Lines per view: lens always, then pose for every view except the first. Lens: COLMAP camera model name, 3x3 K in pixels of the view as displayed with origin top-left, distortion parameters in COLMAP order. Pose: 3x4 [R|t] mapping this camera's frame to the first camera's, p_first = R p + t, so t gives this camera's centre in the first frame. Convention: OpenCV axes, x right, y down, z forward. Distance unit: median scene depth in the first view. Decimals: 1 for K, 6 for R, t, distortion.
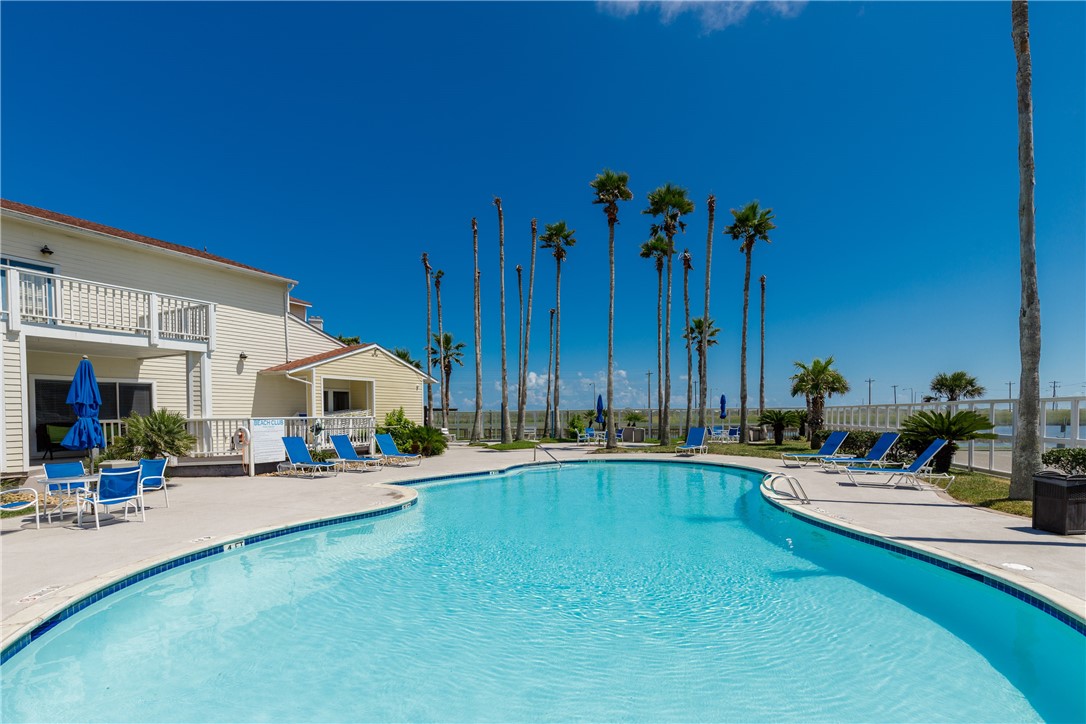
lens RADIAL K [[488.4, 0, 536.8], [0, 488.4, 423.8], [0, 0, 1]] dist [0.002199, -0.000738]
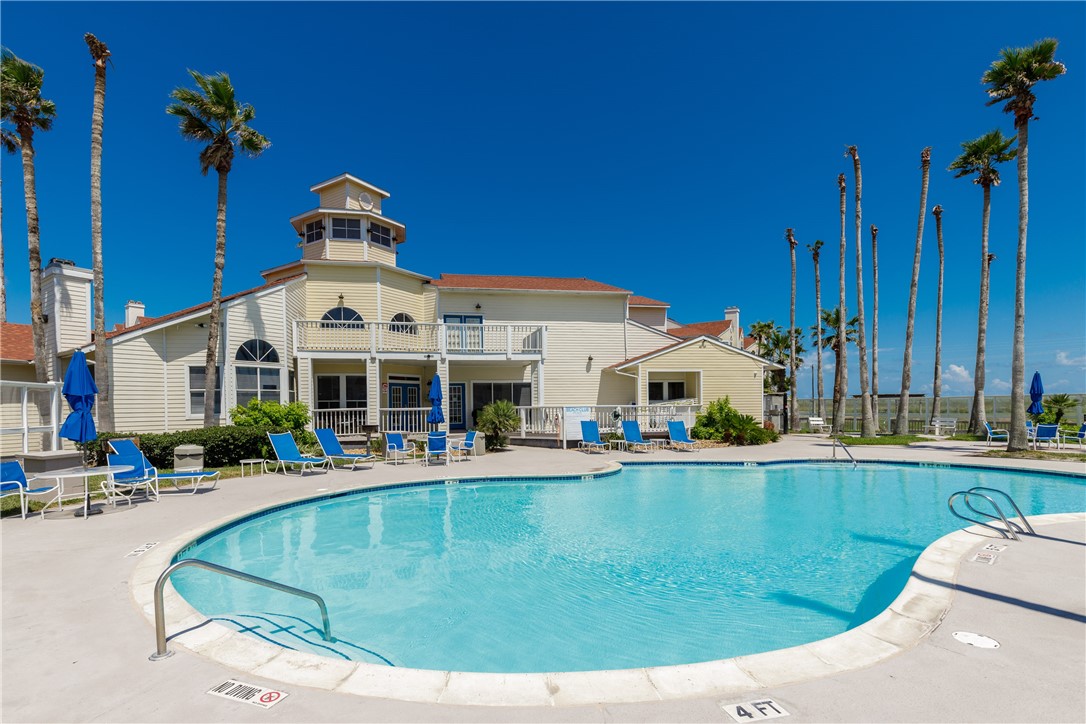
lens RADIAL K [[488.4, 0, 520.7], [0, 488.4, 407.6], [0, 0, 1]] dist [0.002199, -0.000738]
pose [[0.638279, 0.004991, -0.769789, 0.240022], [-0.010646, 0.999941, -0.002344, -0.002344], [0.769731, 0.009691, 0.638295, 0.027160]]
